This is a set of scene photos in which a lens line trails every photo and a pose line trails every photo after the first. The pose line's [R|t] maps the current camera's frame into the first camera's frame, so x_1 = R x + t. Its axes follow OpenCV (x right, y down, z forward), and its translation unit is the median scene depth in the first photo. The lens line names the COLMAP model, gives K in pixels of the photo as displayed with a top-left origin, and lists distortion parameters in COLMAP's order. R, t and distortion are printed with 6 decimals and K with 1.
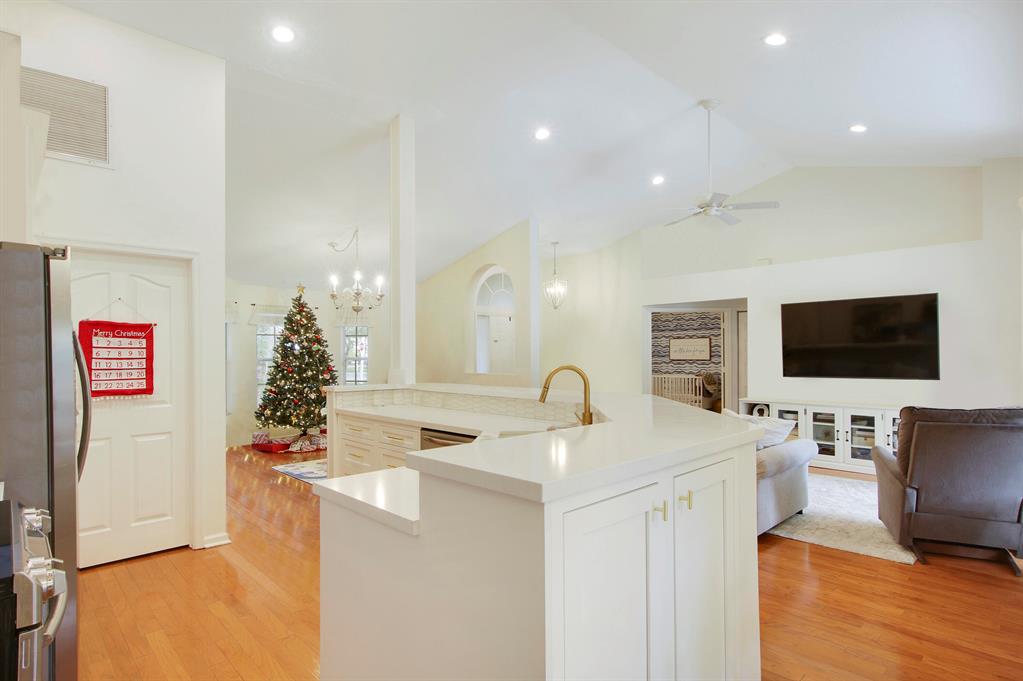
lens RADIAL K [[527.9, 0, 511.3], [0, 527.9, 345.9], [0, 0, 1]] dist [0.000569, 0.000144]
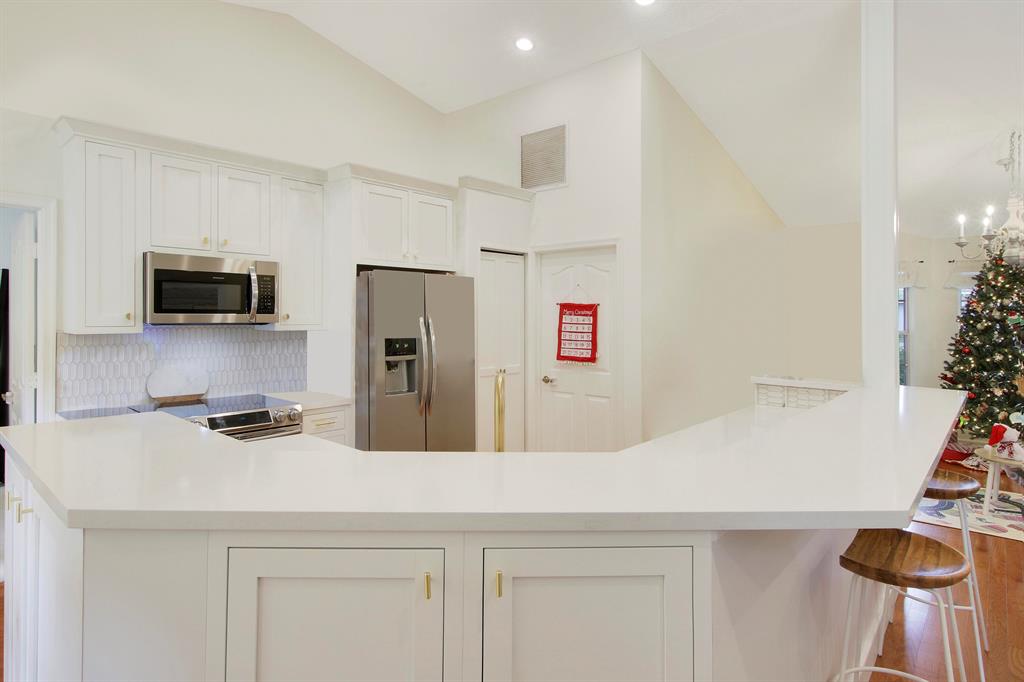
lens RADIAL K [[560.5, 0, 511.9], [0, 560.5, 308.5], [0, 0, 1]] dist [-0.042708, -0.000045]
pose [[0.077764, -0.003314, -0.996966, 0.575132], [0.006519, 0.999975, -0.002816, -0.029247], [0.996950, -0.006280, 0.077784, 0.718321]]
